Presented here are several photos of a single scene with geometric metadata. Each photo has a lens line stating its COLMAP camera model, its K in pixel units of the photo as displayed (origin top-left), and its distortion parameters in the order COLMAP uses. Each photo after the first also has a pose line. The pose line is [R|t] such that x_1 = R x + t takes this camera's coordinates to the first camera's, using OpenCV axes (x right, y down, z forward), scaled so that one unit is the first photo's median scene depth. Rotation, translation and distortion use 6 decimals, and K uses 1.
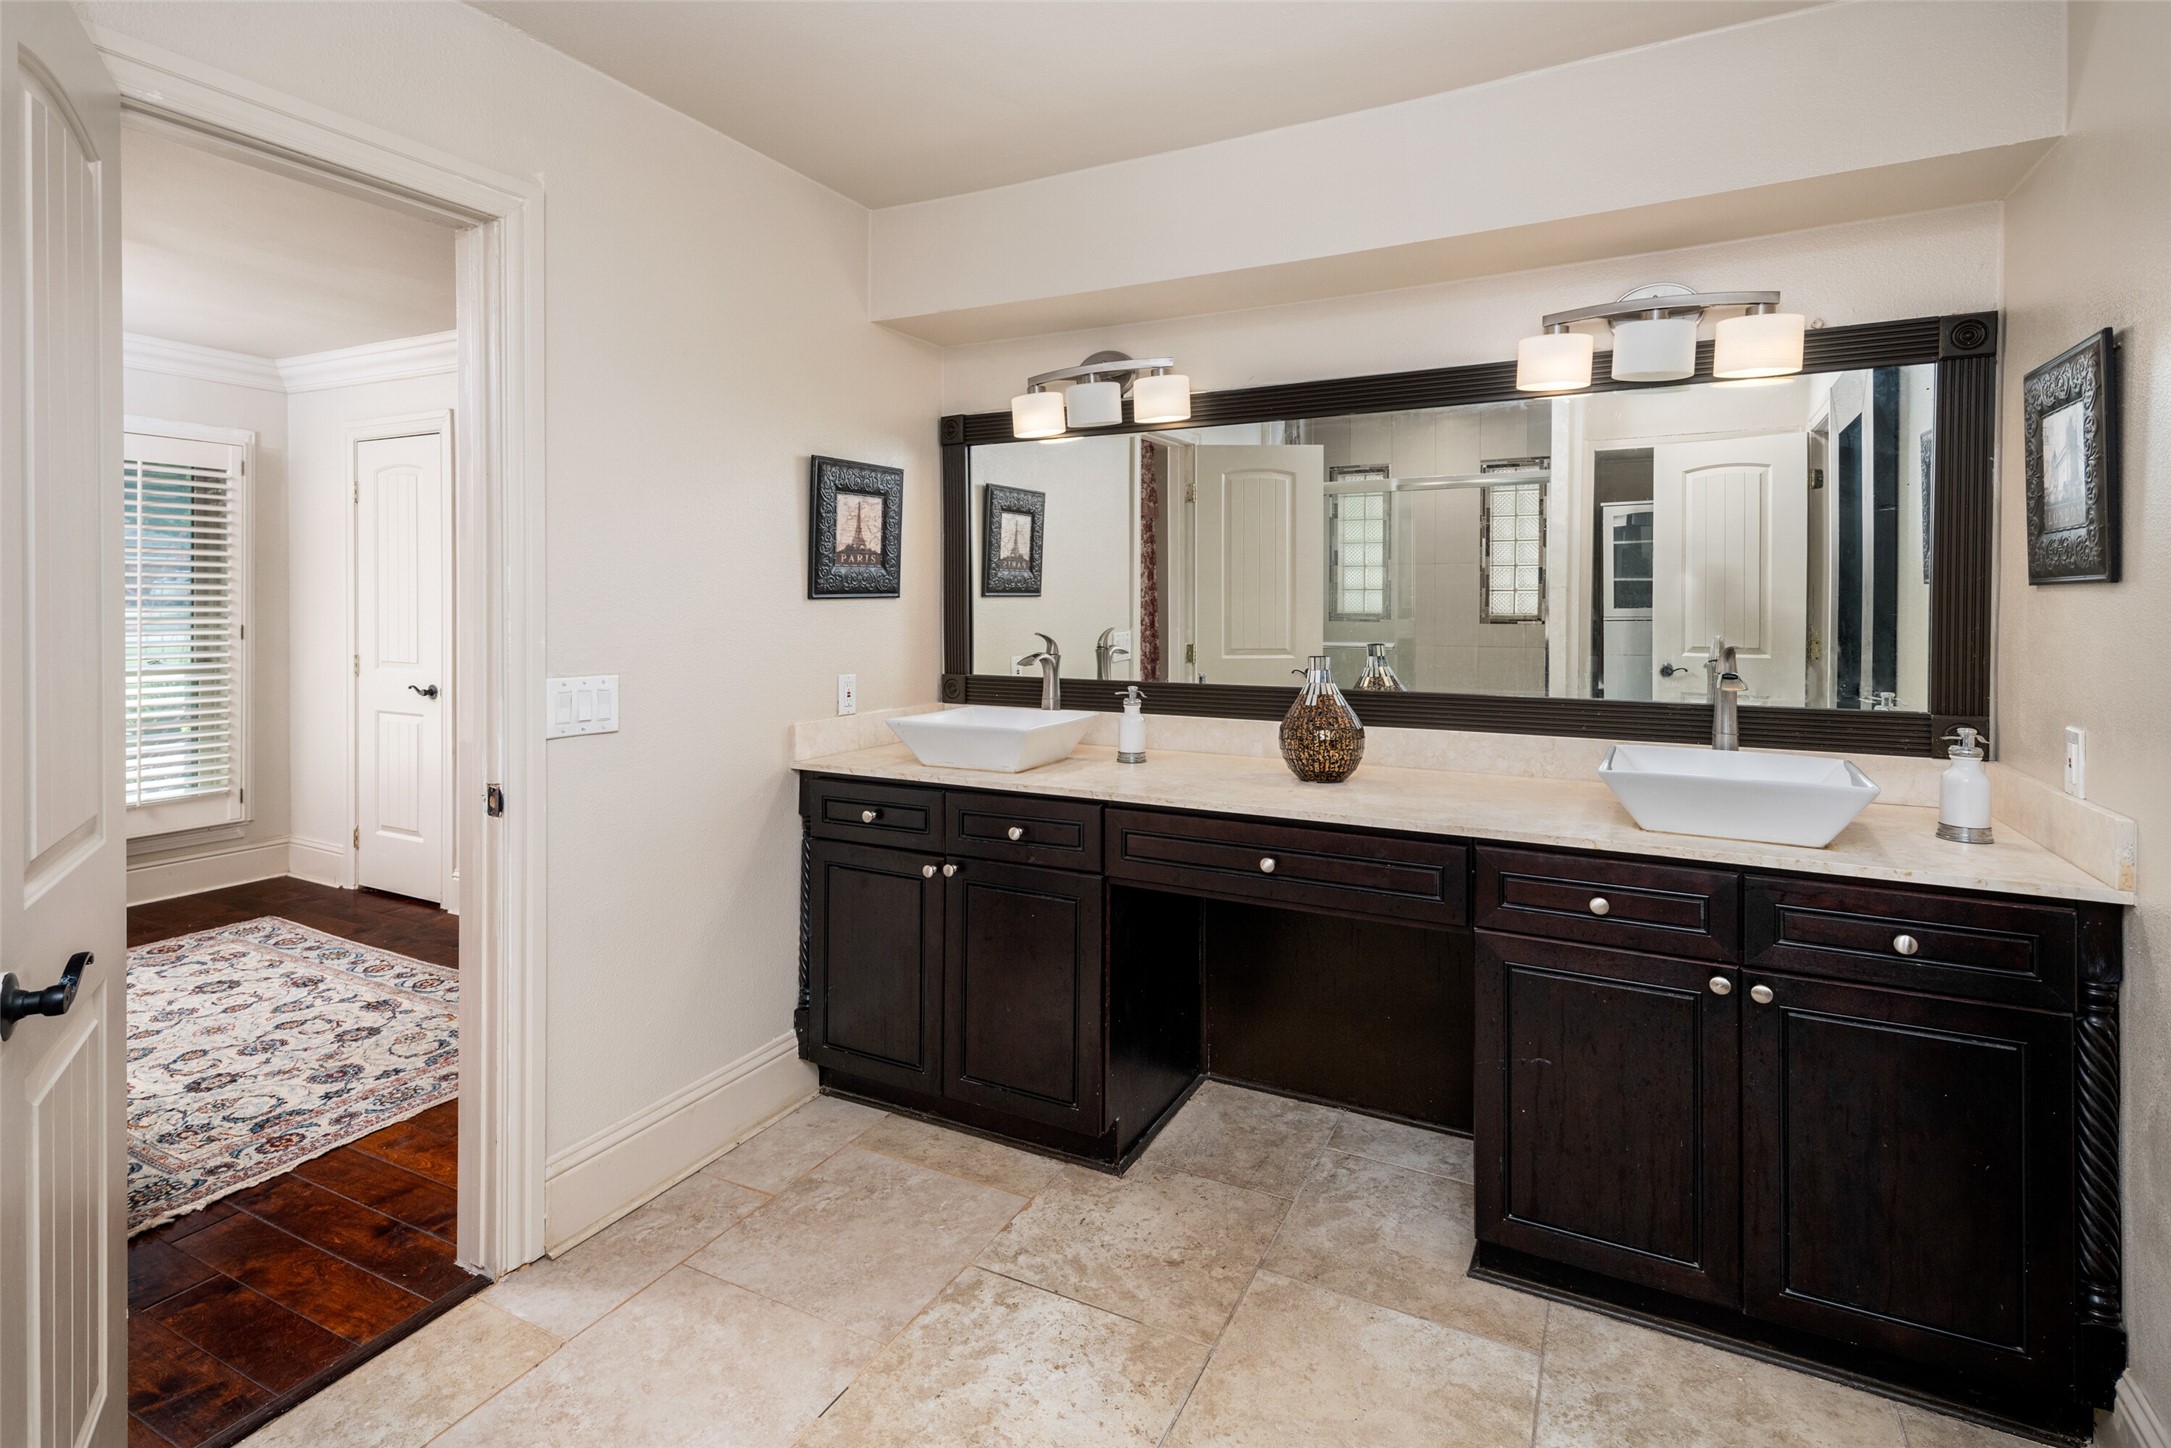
lens RADIAL K [[1047.8, 0, 1082.0], [0, 1047.8, 606.3], [0, 0, 1]] dist [0.021125, -0.006924]
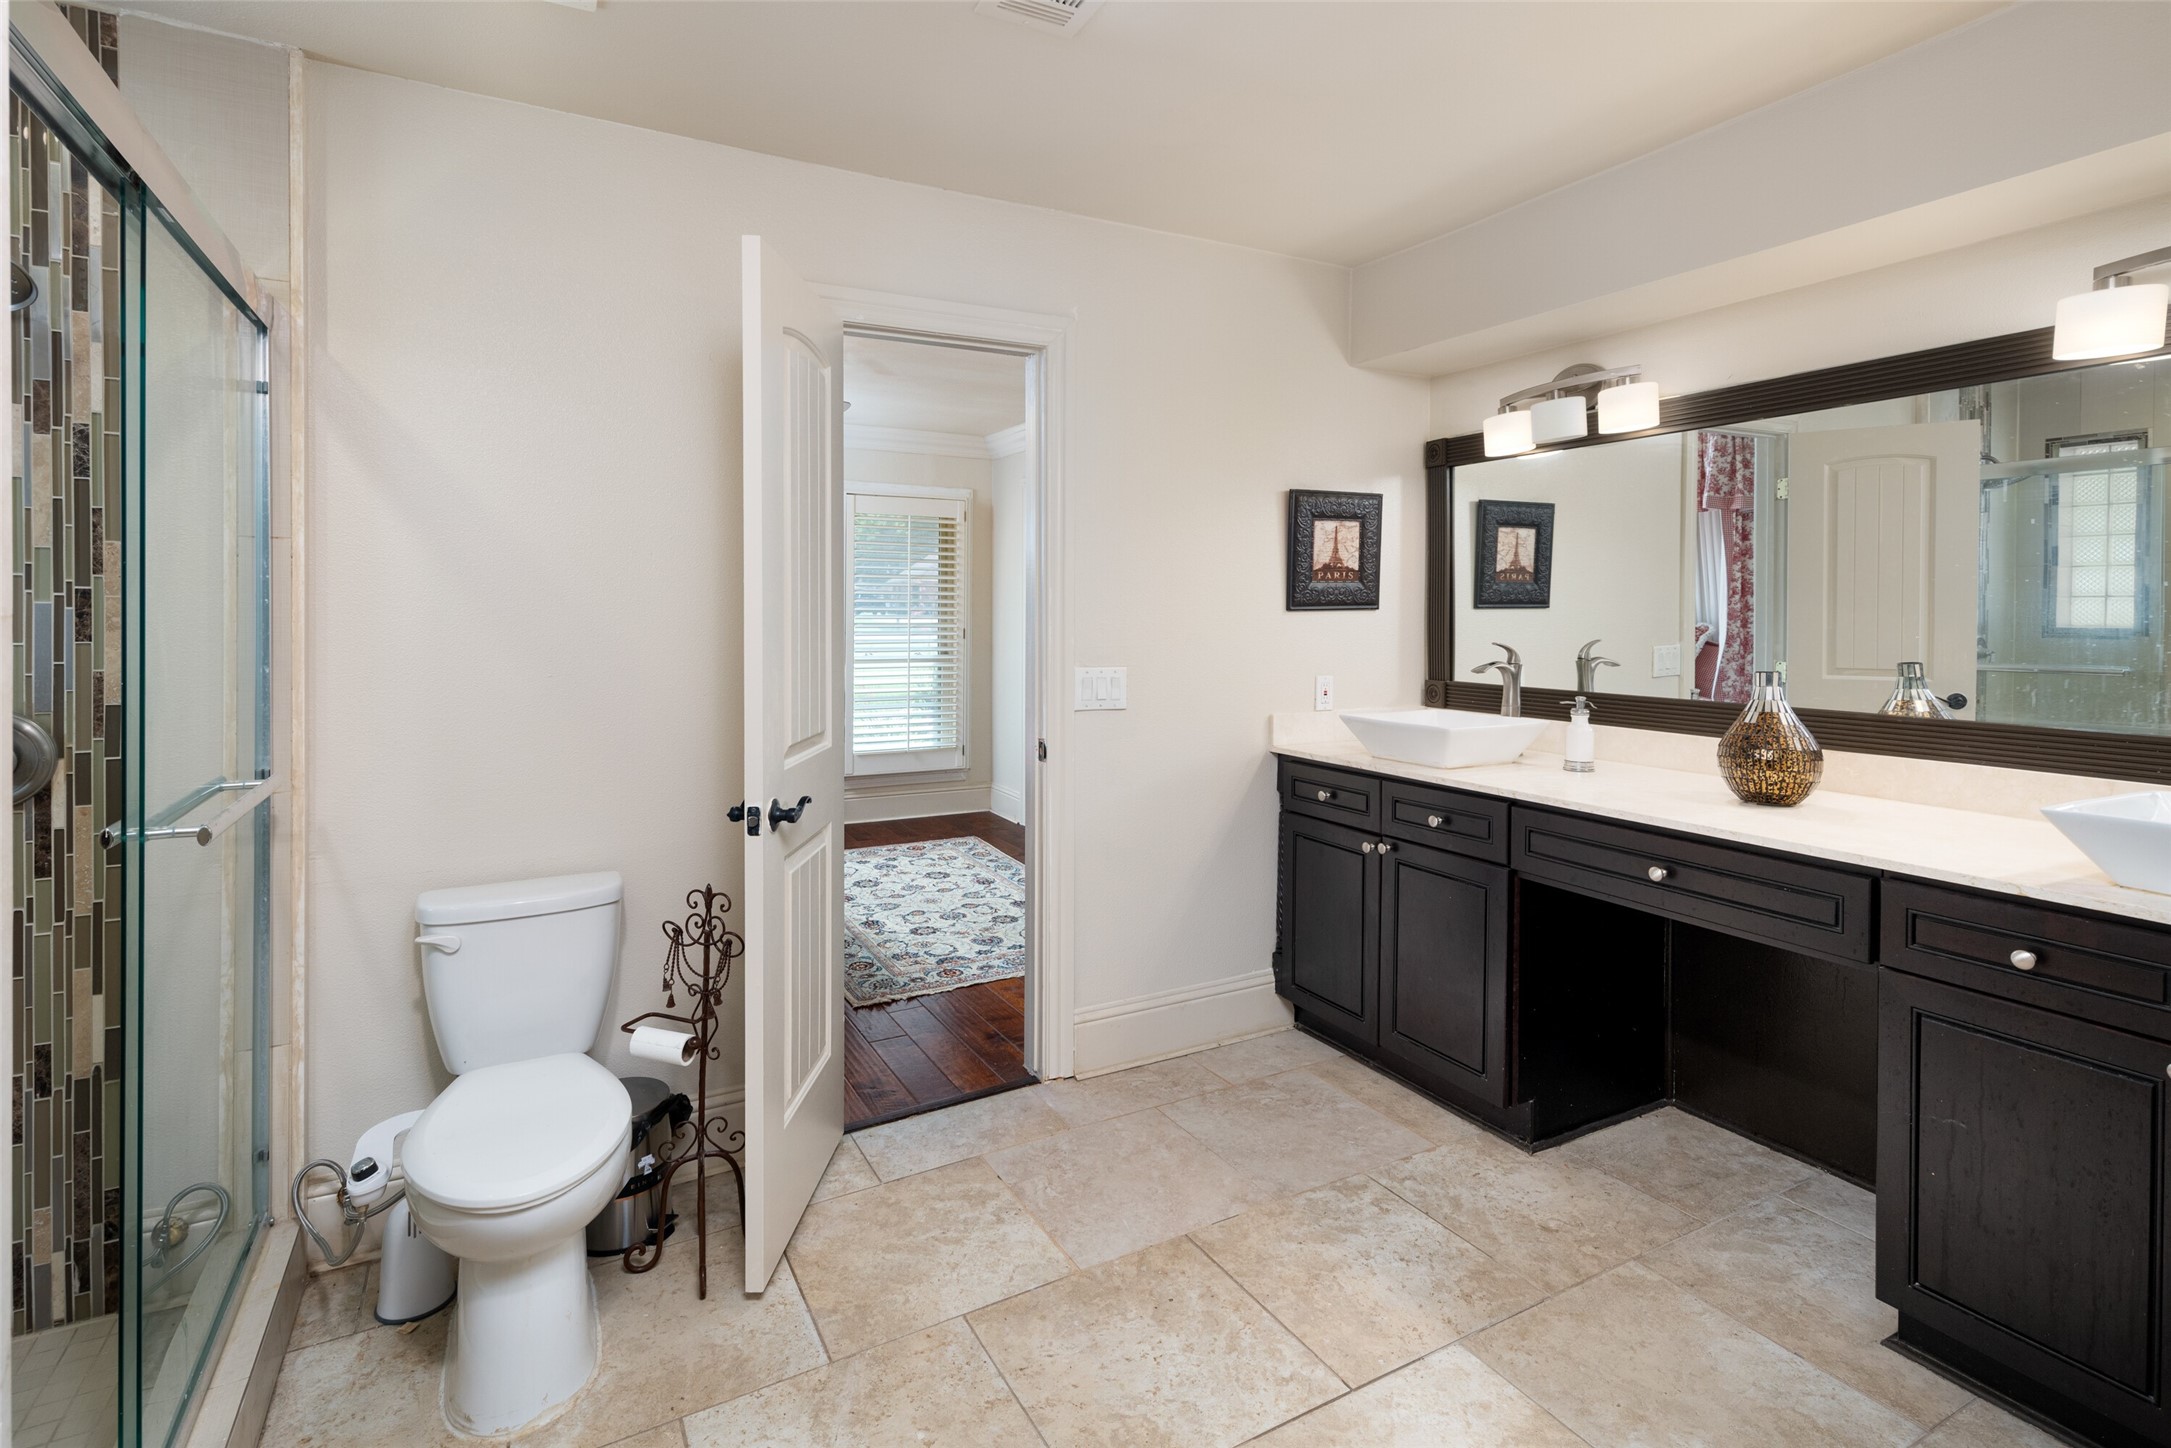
lens RADIAL K [[1047.8, 0, 1071.0], [0, 1047.8, 616.6], [0, 0, 1]] dist [0.021125, -0.006924]
pose [[0.822602, 0.003892, -0.568604, 0.240048], [-0.003842, 0.999992, 0.001287, -0.000793], [0.568605, 0.001126, 0.822610, -0.130884]]
